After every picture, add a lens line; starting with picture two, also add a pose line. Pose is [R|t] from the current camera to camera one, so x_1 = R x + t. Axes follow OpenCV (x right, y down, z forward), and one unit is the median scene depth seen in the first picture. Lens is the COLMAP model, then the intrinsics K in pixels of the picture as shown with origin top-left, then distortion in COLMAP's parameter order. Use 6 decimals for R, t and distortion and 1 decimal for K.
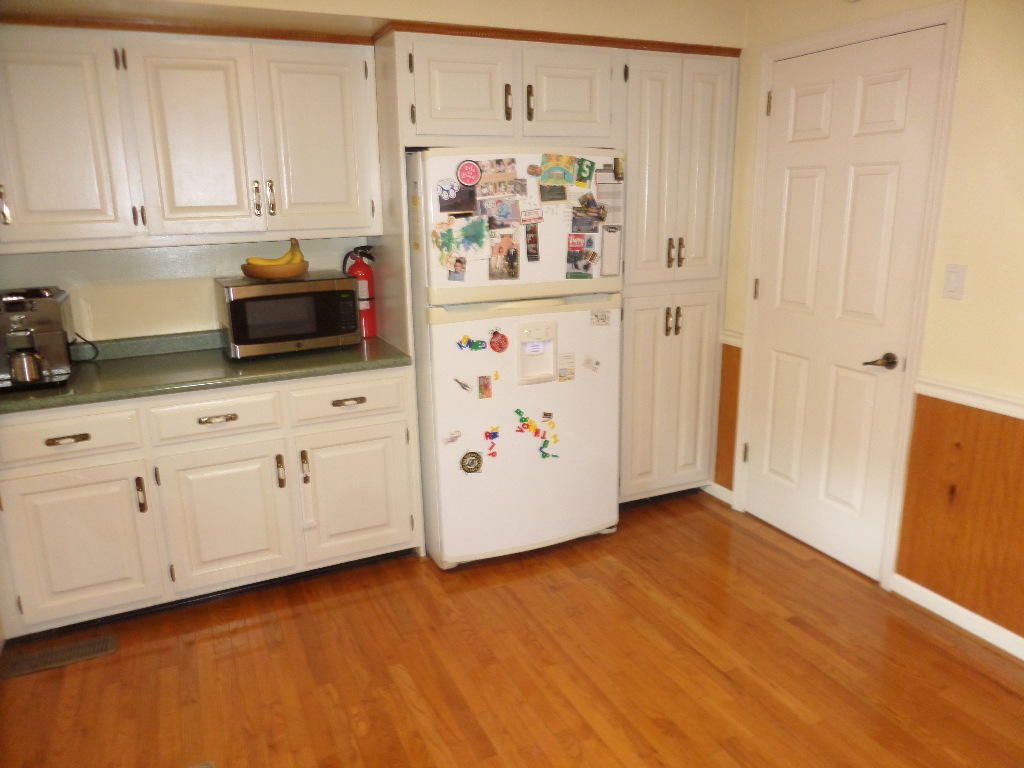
lens RADIAL K [[716.7, 0, 512.0], [0, 716.7, 384.0], [0, 0, 1]] dist [-0.024182, -0.002471]
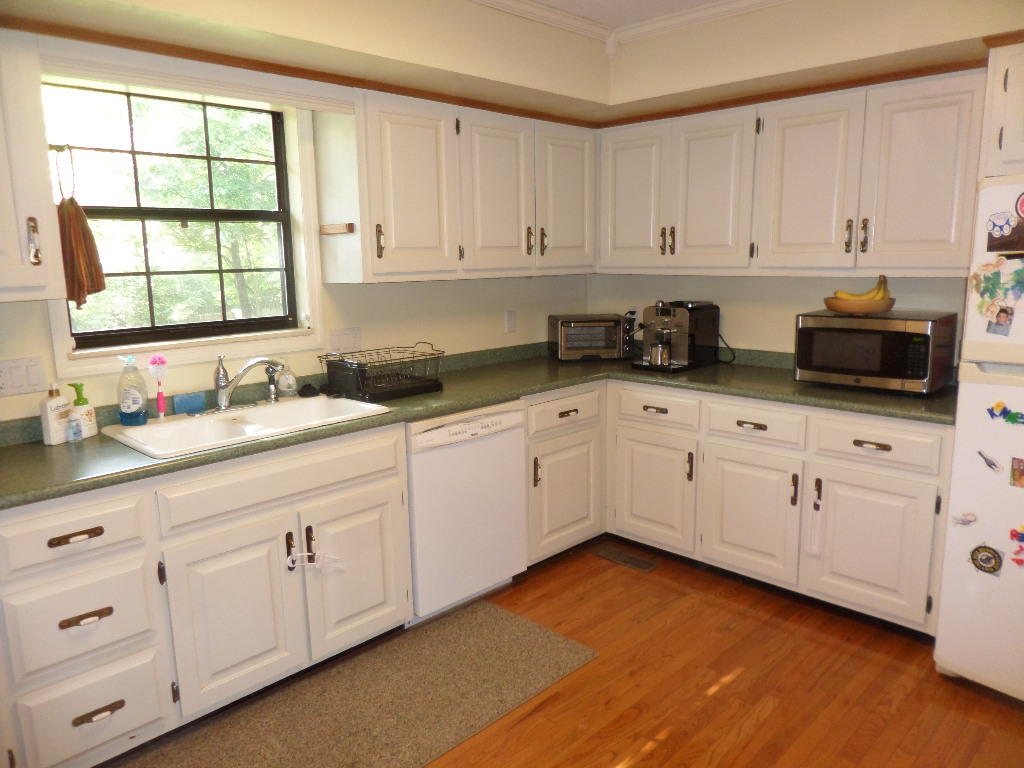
lens RADIAL K [[716.7, 0, 512.0], [0, 716.7, 384.0], [0, 0, 1]] dist [-0.024182, -0.002471]
pose [[0.337831, 0.181038, -0.923632, 0.482725], [-0.224201, 0.968558, 0.107839, -0.050160], [0.914114, 0.170648, 0.367798, 0.193893]]
